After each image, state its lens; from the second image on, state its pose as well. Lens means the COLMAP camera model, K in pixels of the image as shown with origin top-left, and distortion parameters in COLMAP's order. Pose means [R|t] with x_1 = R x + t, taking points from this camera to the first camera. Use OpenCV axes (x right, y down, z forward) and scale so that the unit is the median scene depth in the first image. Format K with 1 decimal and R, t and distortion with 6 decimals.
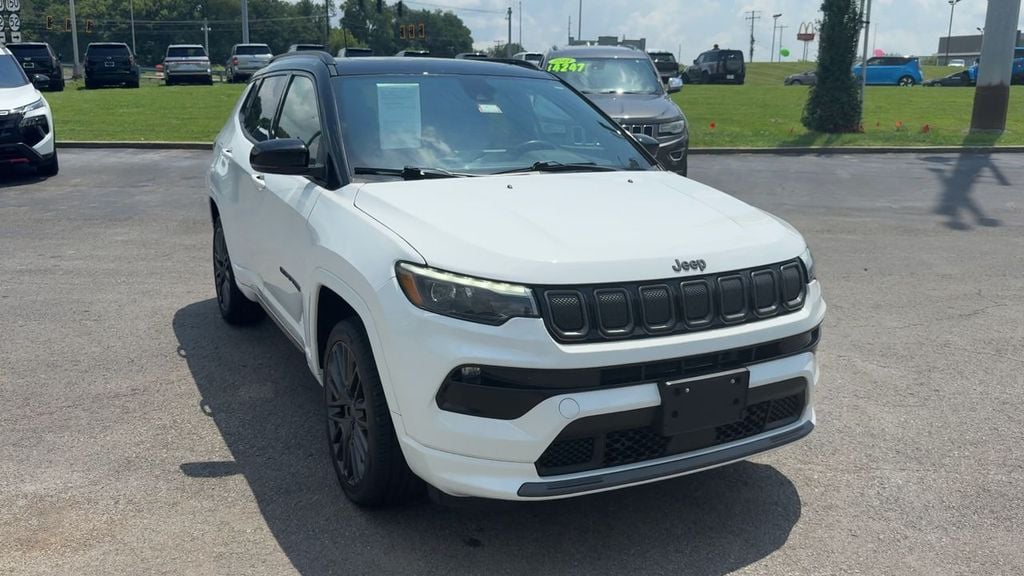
lens RADIAL K [[866.7, 0, 512.0], [0, 866.7, 288.0], [0, 0, 1]] dist [0.127043, -0.264539]
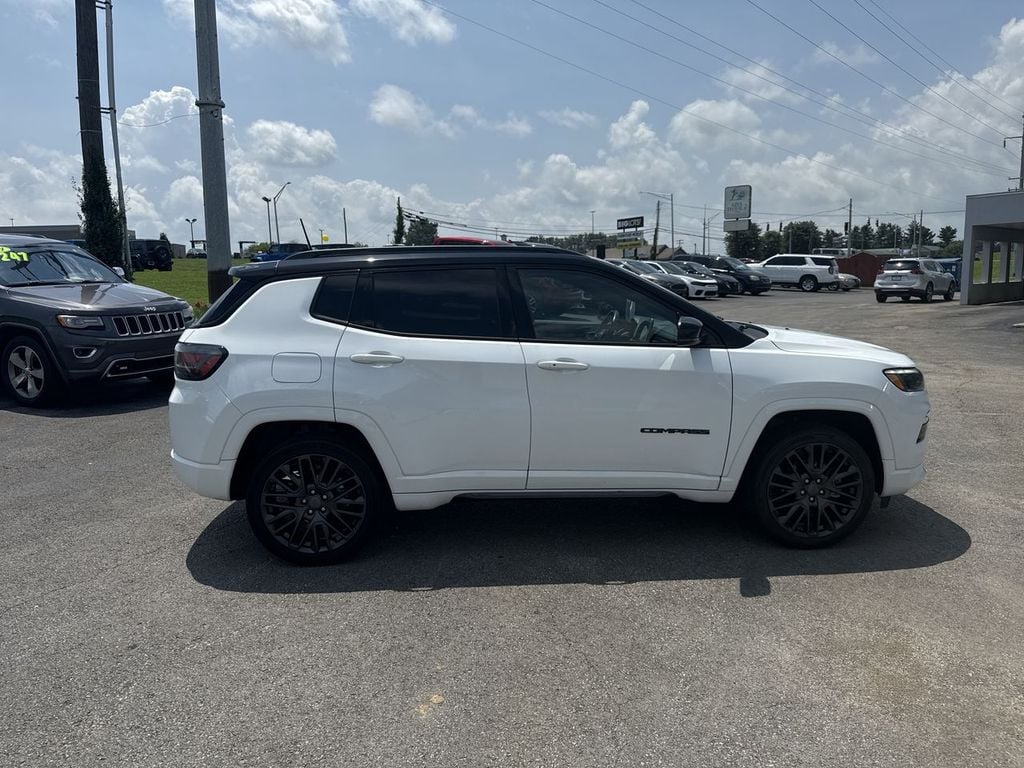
lens RADIAL K [[731.4, 0, 506.4], [0, 731.4, 390.9], [0, 0, 1]] dist [0.055680, -0.086942]
pose [[0.385939, -0.169116, 0.906891, -1.320486], [0.227447, 0.970150, 0.084119, -0.213810], [-0.894046, 0.173804, 0.412884, 0.821549]]
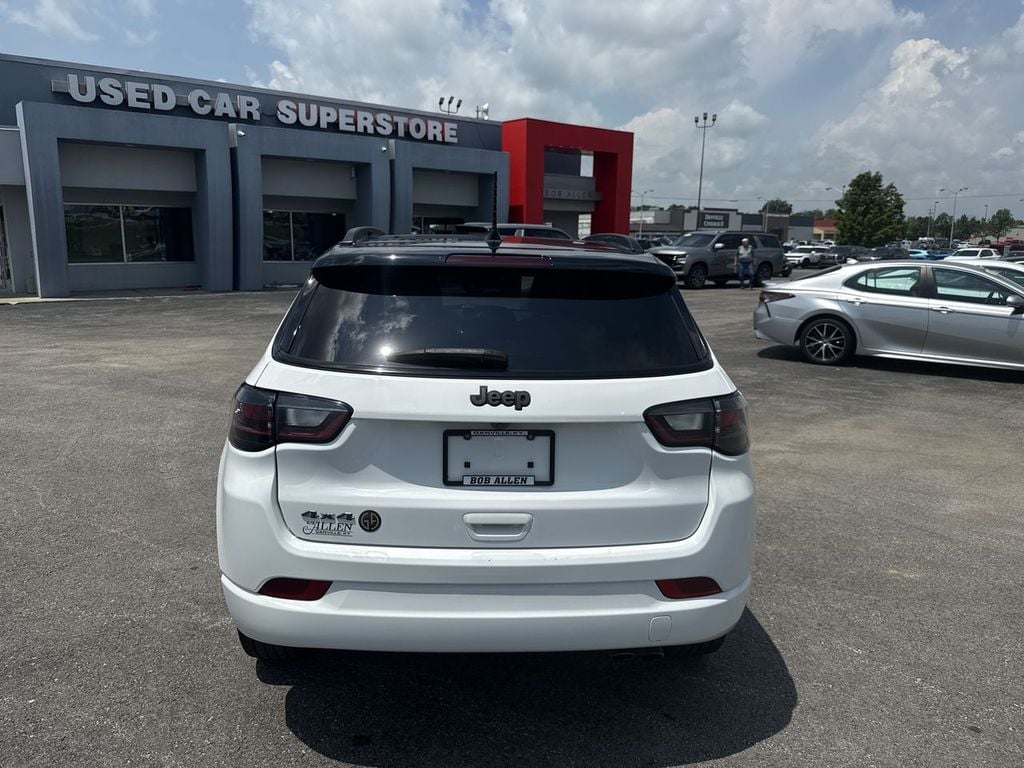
lens RADIAL K [[716.1, 0, 506.8], [0, 716.1, 382.3], [0, 0, 1]] dist [0.088524, -0.125704]
pose [[-0.910816, -0.109370, 0.398060, -0.622975], [0.058186, 0.920625, 0.386087, -0.542455], [-0.408691, 0.374816, -0.832157, 2.205475]]
